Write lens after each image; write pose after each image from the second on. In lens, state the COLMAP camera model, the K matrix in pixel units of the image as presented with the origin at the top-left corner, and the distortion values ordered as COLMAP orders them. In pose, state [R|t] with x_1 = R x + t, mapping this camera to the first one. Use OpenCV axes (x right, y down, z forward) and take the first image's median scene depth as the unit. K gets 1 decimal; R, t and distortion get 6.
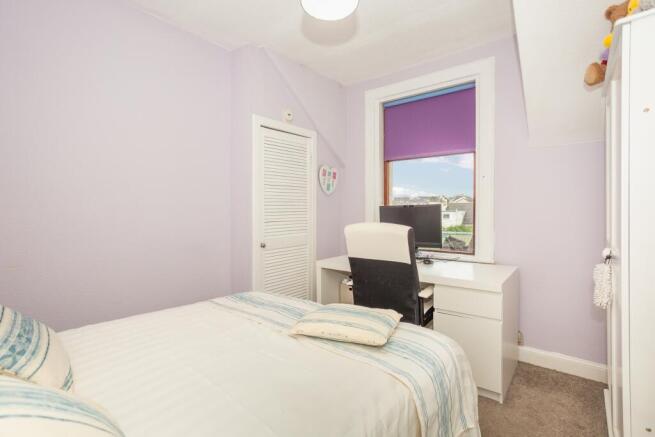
lens RADIAL K [[323.9, 0, 322.3], [0, 323.9, 216.7], [0, 0, 1]] dist [-0.002185, 0.000617]
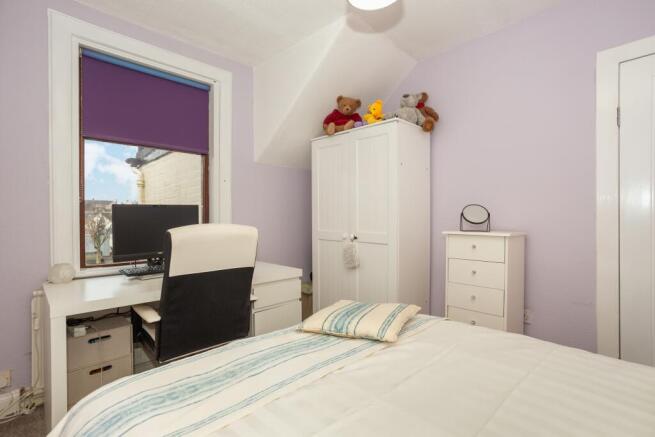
lens RADIAL K [[323.9, 0, 322.3], [0, 323.9, 216.7], [0, 0, 1]] dist [-0.002185, 0.000617]
pose [[0.112880, 0.005074, 0.993596, -0.519020], [0.008876, 0.999942, -0.006115, 0.005456], [-0.993569, 0.009510, 0.112829, 0.559516]]
